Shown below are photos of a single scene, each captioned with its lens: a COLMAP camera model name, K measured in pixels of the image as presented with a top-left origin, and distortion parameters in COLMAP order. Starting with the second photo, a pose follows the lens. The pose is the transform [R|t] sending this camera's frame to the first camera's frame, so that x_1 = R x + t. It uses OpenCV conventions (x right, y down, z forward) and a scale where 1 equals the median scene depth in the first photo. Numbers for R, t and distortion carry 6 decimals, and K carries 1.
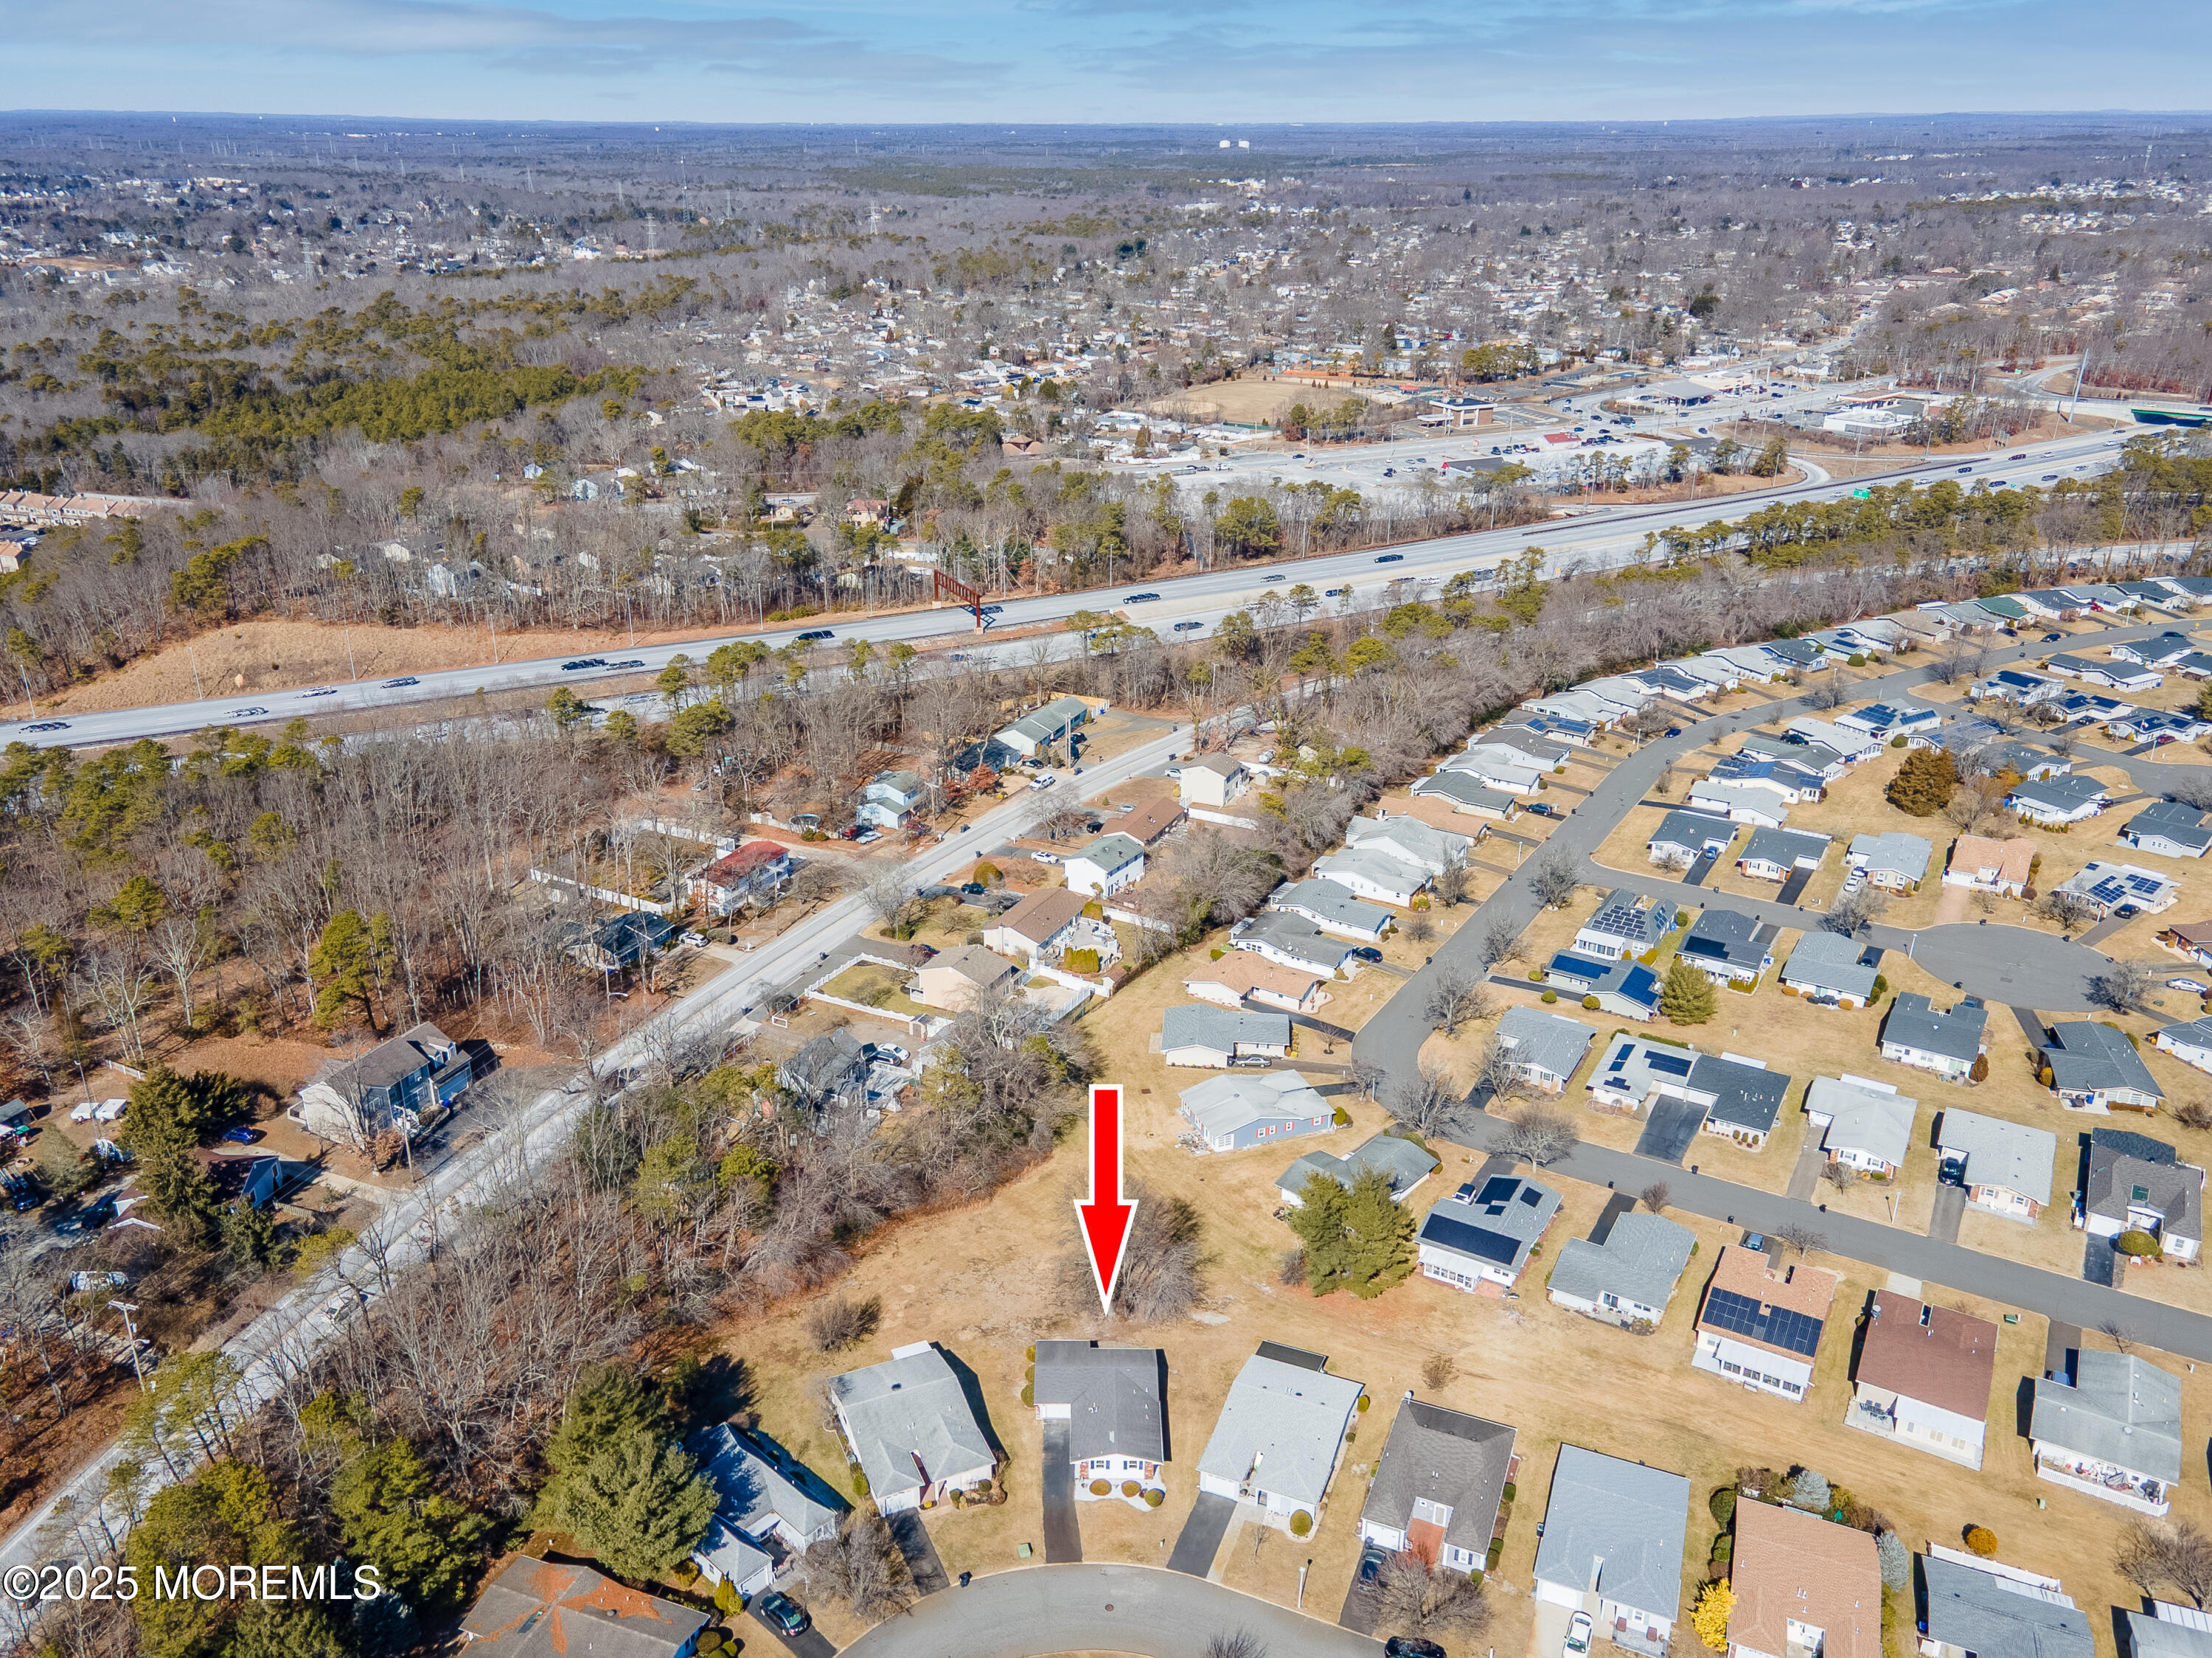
lens RADIAL K [[1673.4, 0, 1112.5], [0, 1673.4, 824.3], [0, 0, 1]] dist [0.019587, 0.020432]
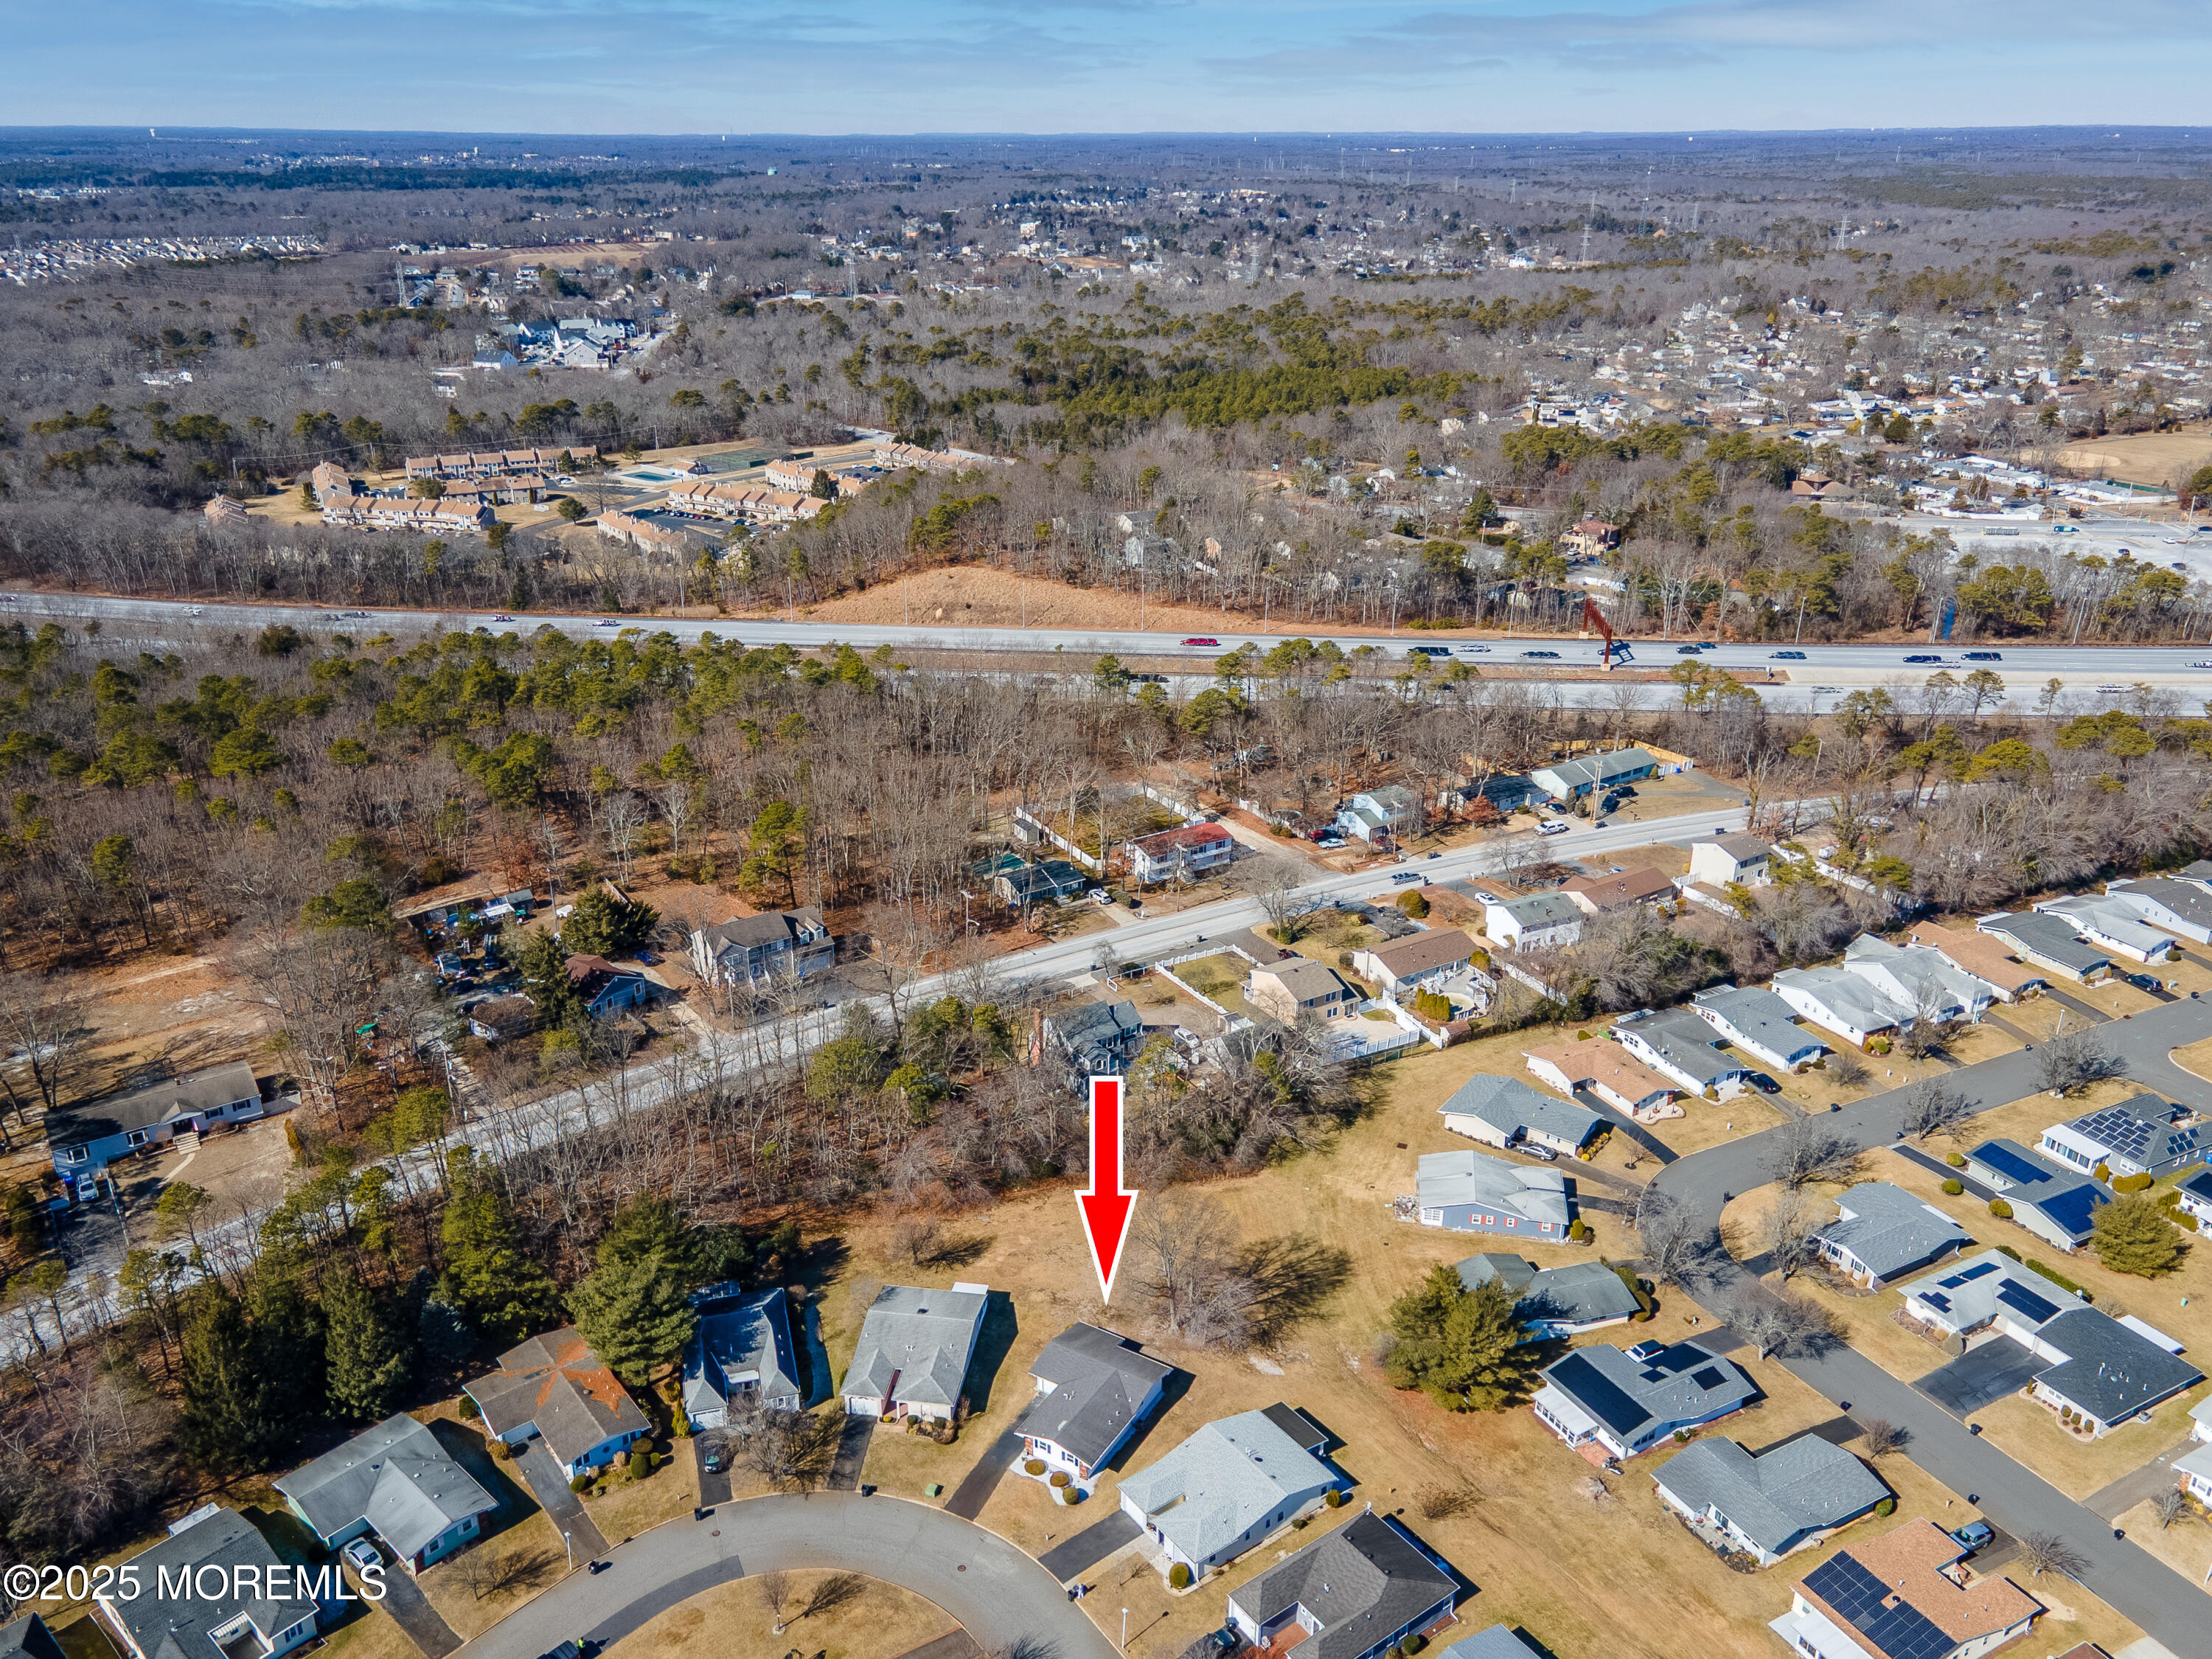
lens RADIAL K [[1673.5, 0, 1112.3], [0, 1673.5, 832.4], [0, 0, 1]] dist [0.019587, 0.020432]
pose [[0.854585, 0.198185, -0.480008, 0.248855], [-0.198801, 0.978755, 0.050170, -0.025546], [0.479753, 0.052552, 0.875829, 0.056655]]
